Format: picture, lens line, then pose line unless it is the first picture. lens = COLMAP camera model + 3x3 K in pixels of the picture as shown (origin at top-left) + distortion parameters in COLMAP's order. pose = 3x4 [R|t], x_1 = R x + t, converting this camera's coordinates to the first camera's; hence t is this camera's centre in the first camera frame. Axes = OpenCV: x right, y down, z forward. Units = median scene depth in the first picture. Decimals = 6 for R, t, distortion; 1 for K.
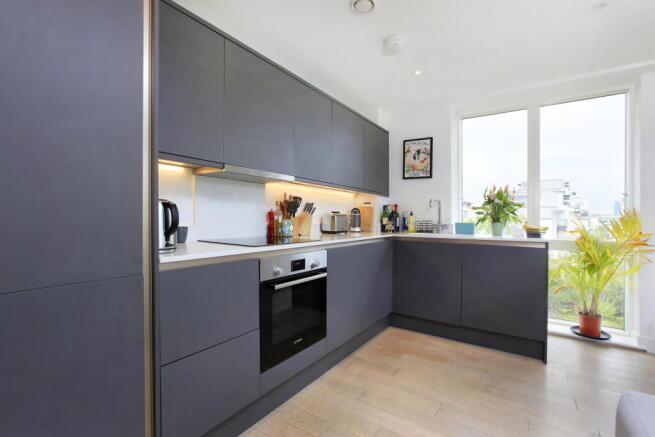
lens RADIAL K [[296.2, 0, 321.6], [0, 296.2, 213.2], [0, 0, 1]] dist [-0.024932, 0.000373]
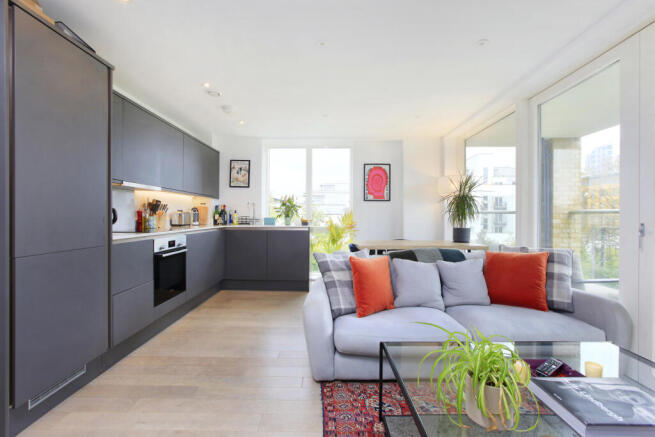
lens RADIAL K [[296.2, 0, 324.0], [0, 296.2, 213.2], [0, 0, 1]] dist [-0.024932, 0.000373]
pose [[0.818685, -0.001935, 0.574240, -0.189640], [-0.006203, 0.999906, 0.012213, -0.011839], [-0.574210, -0.013561, 0.818596, -0.475044]]
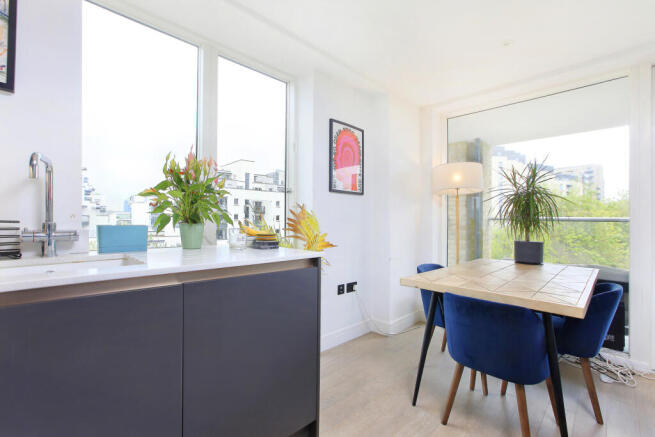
lens RADIAL K [[296.2, 0, 328.0], [0, 296.2, 218.6], [0, 0, 1]] dist [-0.024932, 0.000373]
pose [[0.165623, -0.003513, 0.986183, 0.123490], [-0.029447, 0.999530, 0.008506, 0.008342], [-0.985749, -0.030449, 0.165442, 0.647901]]
